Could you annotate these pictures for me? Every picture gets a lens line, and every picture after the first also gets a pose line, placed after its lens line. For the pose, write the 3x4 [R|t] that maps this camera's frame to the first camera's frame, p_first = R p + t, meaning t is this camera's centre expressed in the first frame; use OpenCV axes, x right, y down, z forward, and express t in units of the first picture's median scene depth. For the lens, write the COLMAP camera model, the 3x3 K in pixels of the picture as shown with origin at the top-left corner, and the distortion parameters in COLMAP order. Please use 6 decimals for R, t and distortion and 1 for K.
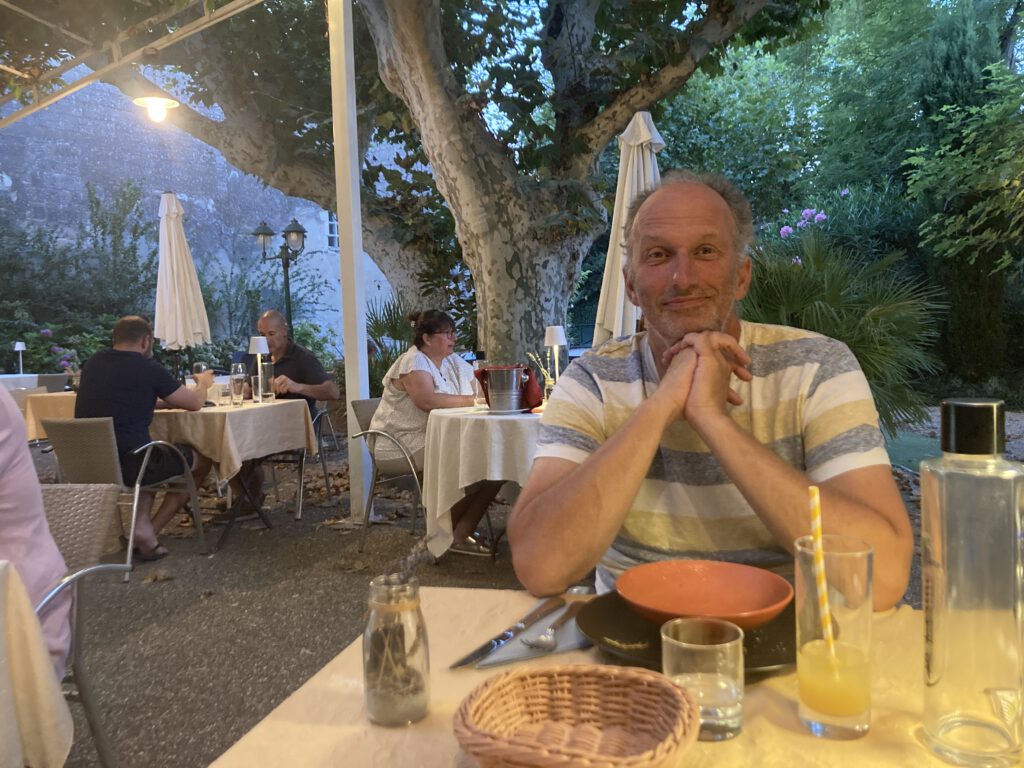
lens RADIAL K [[847.5, 0, 513.2], [0, 847.5, 366.7], [0, 0, 1]] dist [0.100291, -0.173855]
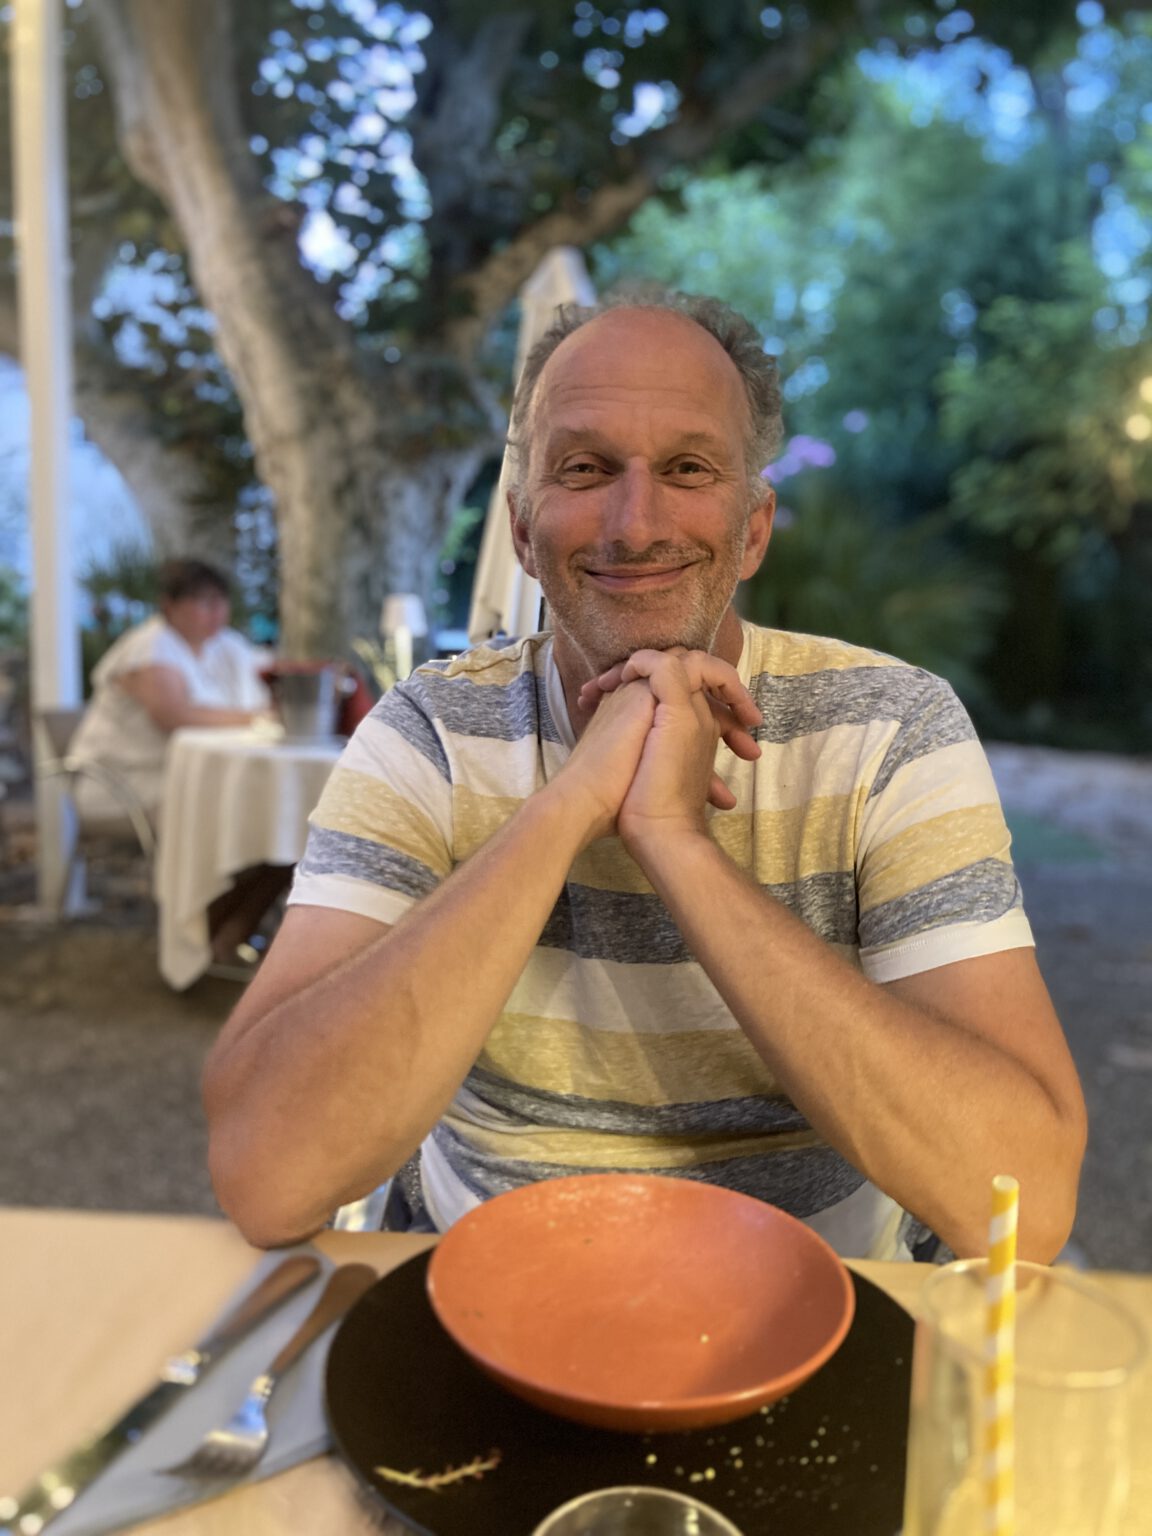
lens RADIAL K [[1240.3, 0, 539.2], [0, 1240.3, 770.8], [0, 0, 1]] dist [0.005404, -0.002800]
pose [[0.987997, 0.039088, 0.149443, 0.050208], [-0.052794, 0.994642, 0.088879, -0.026355], [-0.145168, -0.095702, 0.984768, 0.314142]]
